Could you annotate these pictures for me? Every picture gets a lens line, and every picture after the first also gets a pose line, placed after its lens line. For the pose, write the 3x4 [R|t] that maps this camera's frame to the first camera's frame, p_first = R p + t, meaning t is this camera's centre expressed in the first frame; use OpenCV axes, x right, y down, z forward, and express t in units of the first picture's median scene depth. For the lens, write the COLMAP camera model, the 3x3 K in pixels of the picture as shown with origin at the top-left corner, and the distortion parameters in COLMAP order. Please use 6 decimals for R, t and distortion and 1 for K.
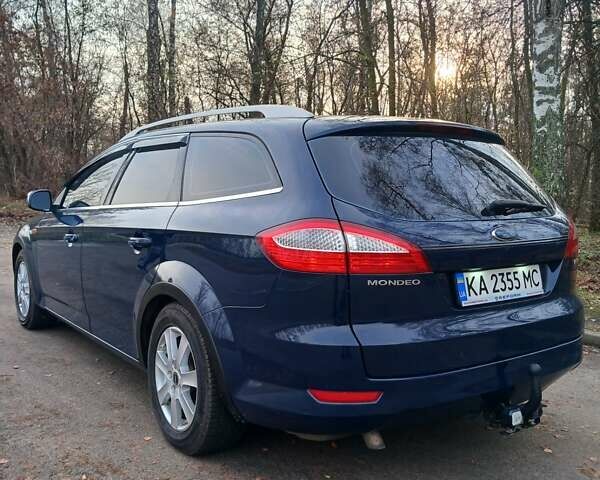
lens RADIAL K [[631.1, 0, 307.8], [0, 631.1, 238.6], [0, 0, 1]] dist [0.013351, -0.014993]
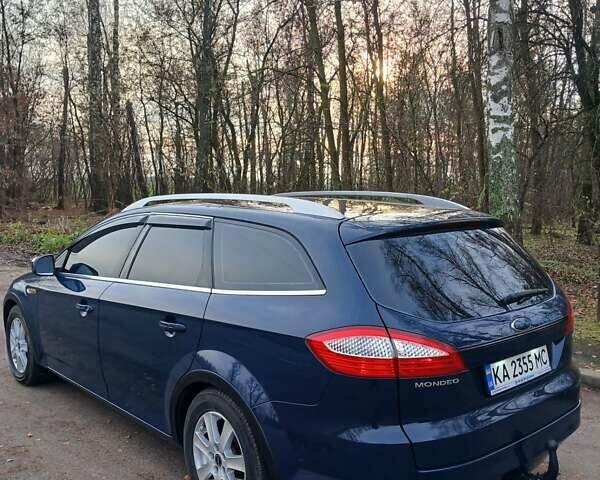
lens RADIAL K [[631.1, 0, 307.8], [0, 631.1, 238.6], [0, 0, 1]] dist [0.013351, -0.014993]
pose [[0.995165, -0.024061, 0.095223, -0.146782], [0.023146, 0.999675, 0.010704, -0.155623], [-0.095450, -0.008448, 0.995398, -0.071362]]
